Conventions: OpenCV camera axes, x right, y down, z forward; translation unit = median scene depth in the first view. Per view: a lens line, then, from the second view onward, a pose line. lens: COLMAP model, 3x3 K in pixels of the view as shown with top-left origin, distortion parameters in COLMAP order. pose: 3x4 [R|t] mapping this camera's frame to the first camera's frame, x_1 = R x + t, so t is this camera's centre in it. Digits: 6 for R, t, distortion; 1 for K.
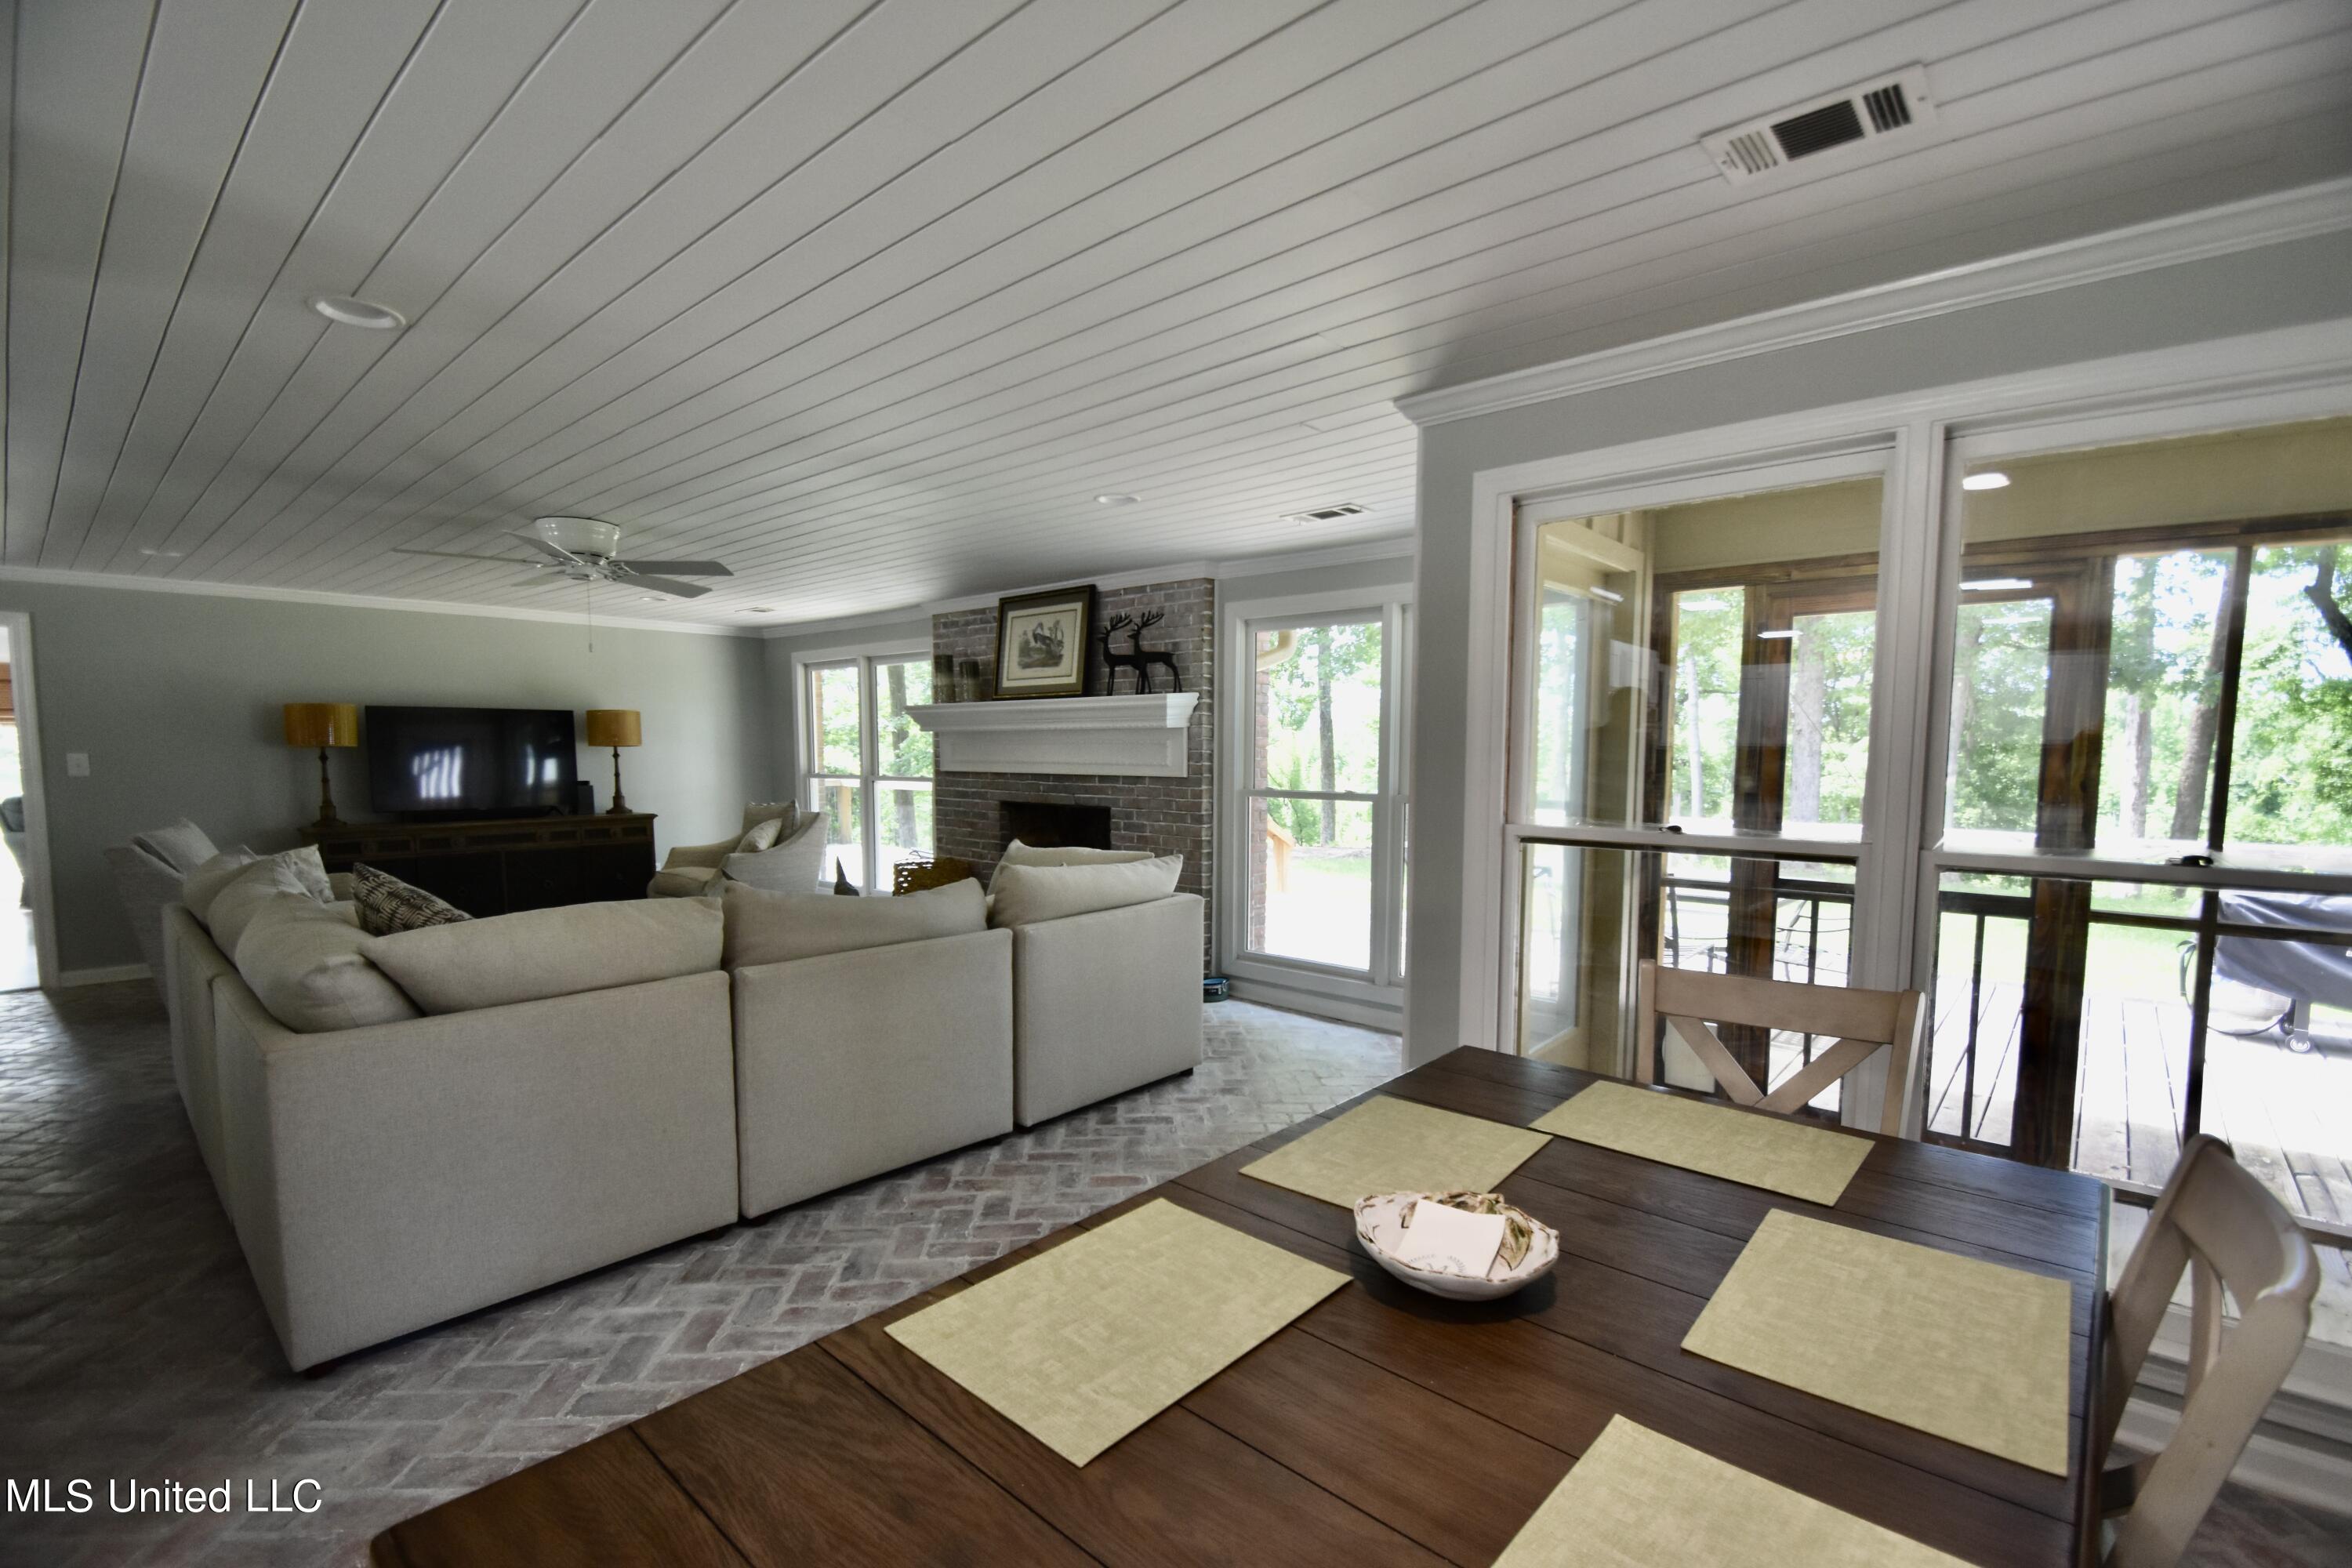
lens RADIAL K [[1035.9, 0, 1182.9], [0, 1035.9, 834.4], [0, 0, 1]] dist [0.015848, -0.015854]
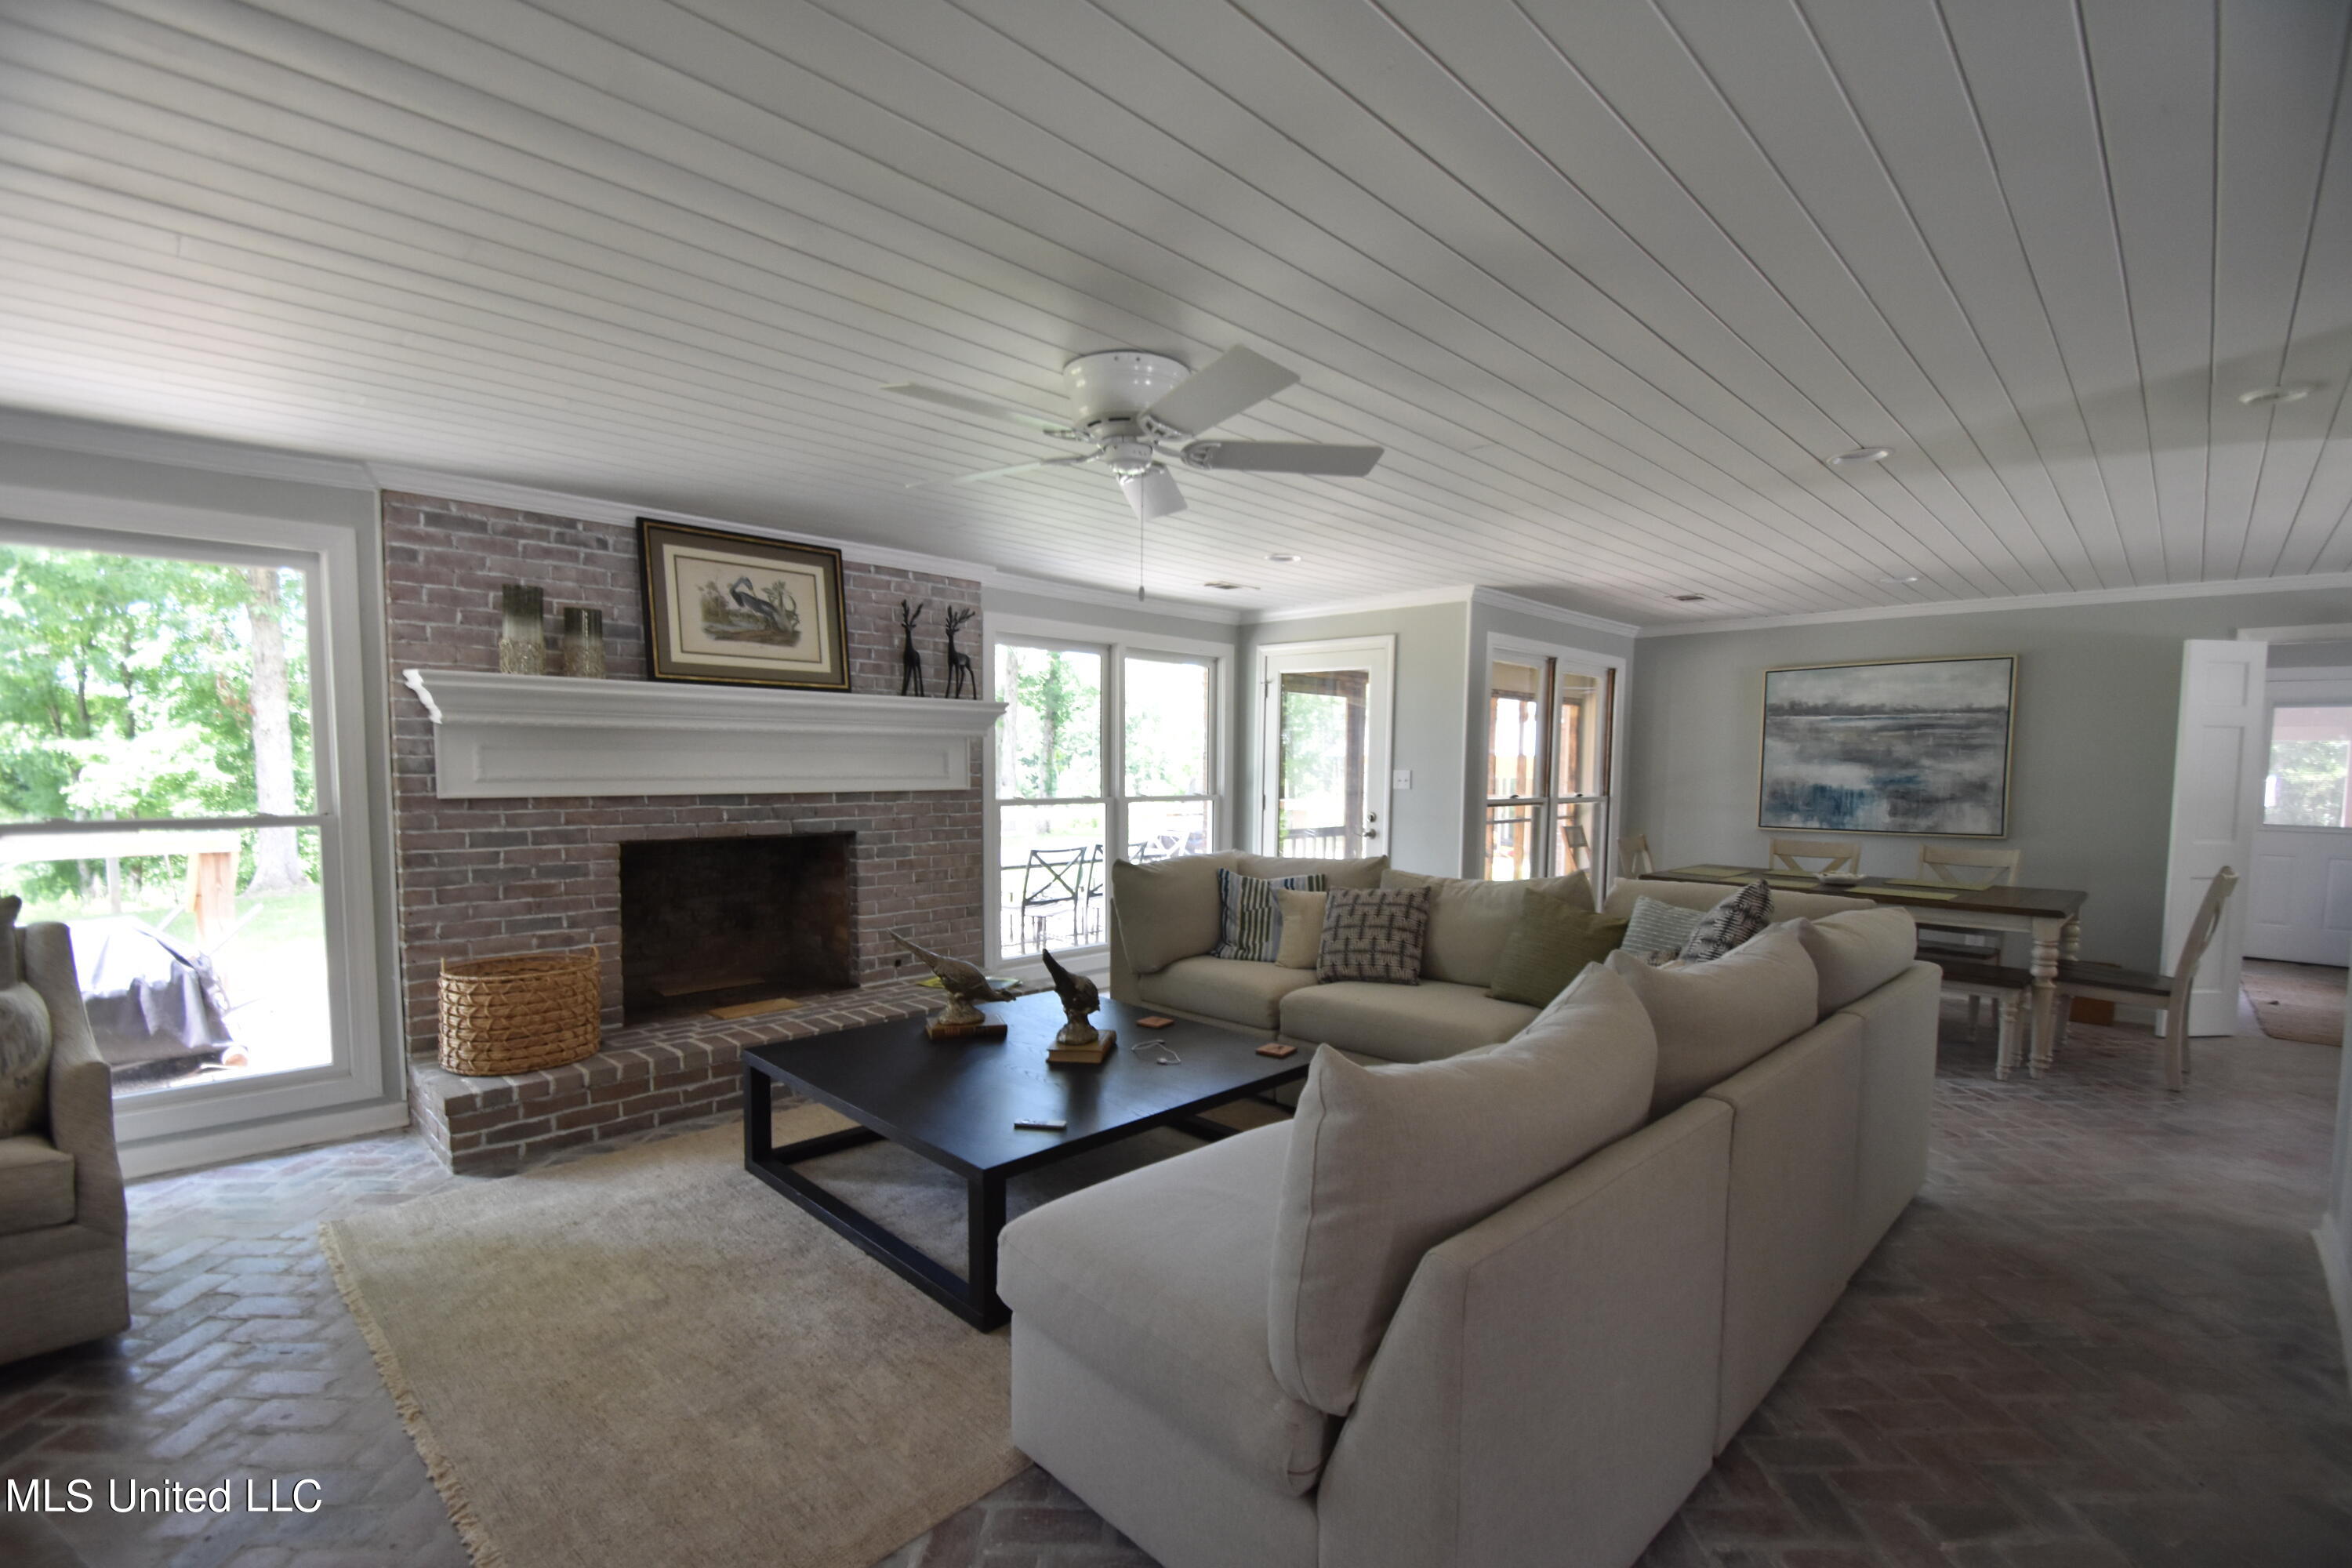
lens RADIAL K [[1035.9, 0, 1182.9], [0, 1035.9, 834.4], [0, 0, 1]] dist [0.015848, -0.015854]
pose [[0.052698, -0.074011, 0.995864, -0.863729], [0.073961, 0.994800, 0.070018, -0.061939], [-0.995868, 0.069965, 0.057898, 0.705963]]
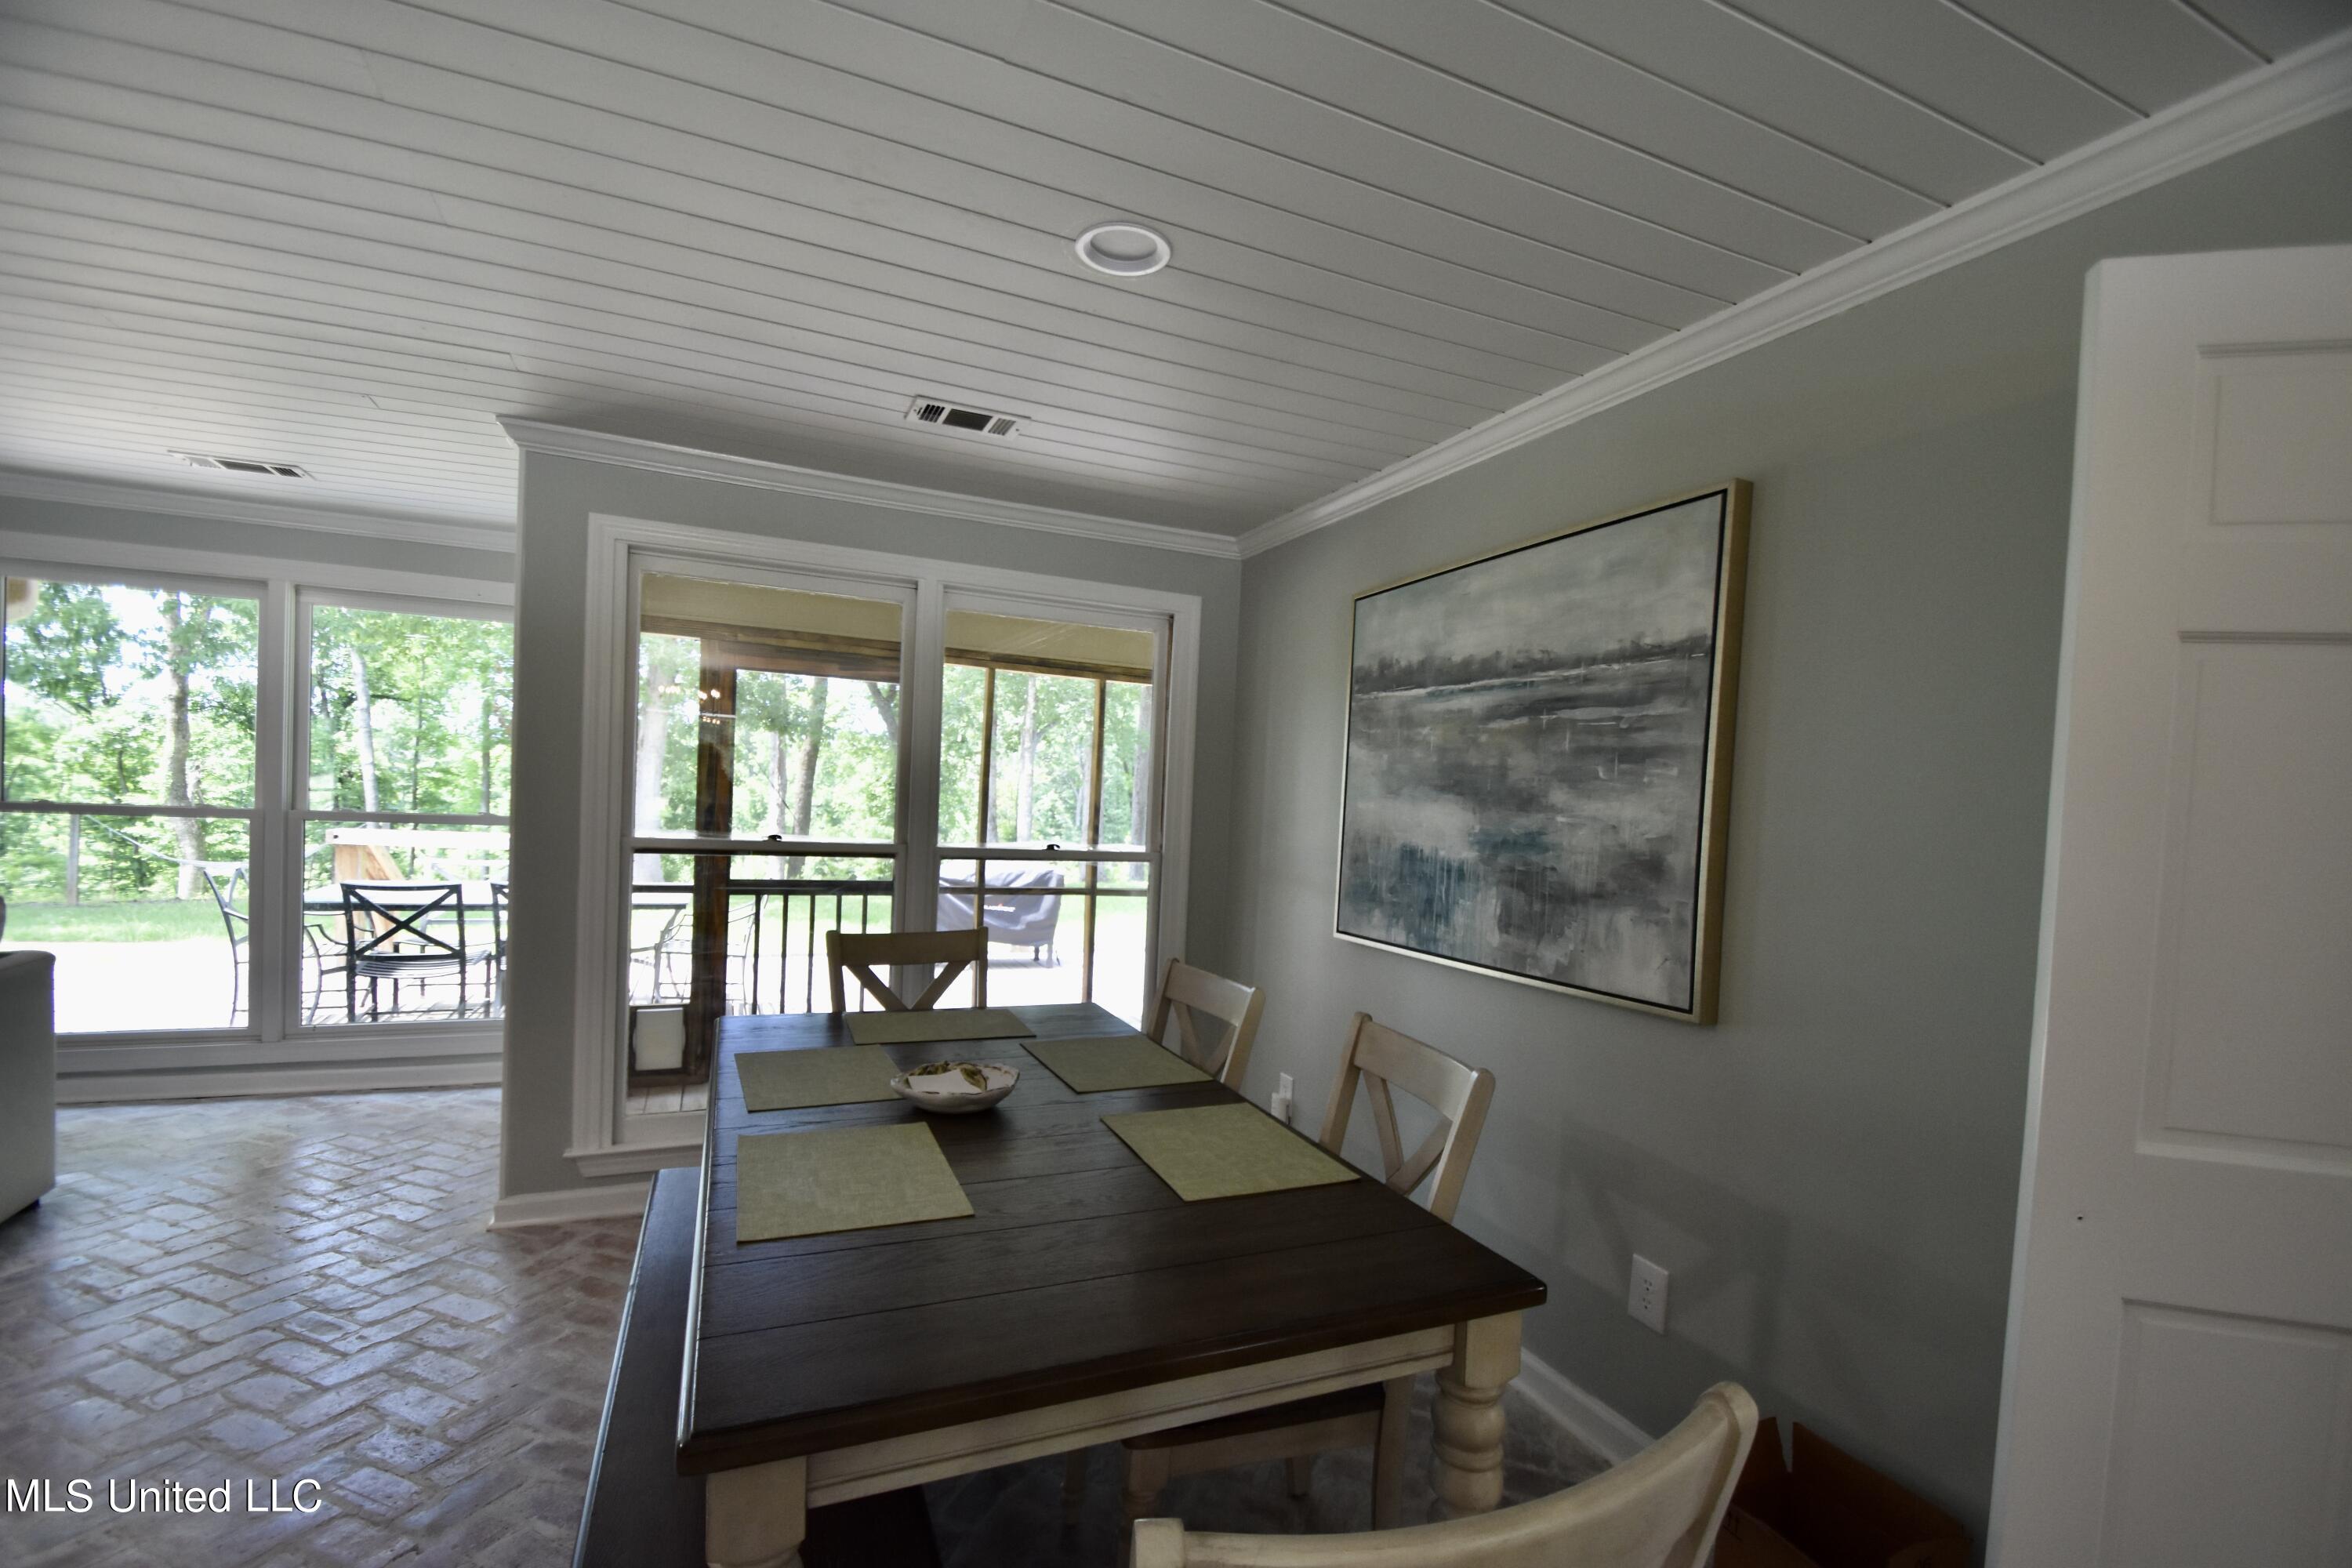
lens RADIAL K [[1035.9, 0, 1182.9], [0, 1035.9, 834.4], [0, 0, 1]] dist [0.015848, -0.015854]
pose [[0.414405, -0.018996, 0.909894, -0.213618], [0.033740, 0.999416, 0.005499, 0.000648], [-0.909467, 0.028421, 0.414804, -0.001919]]
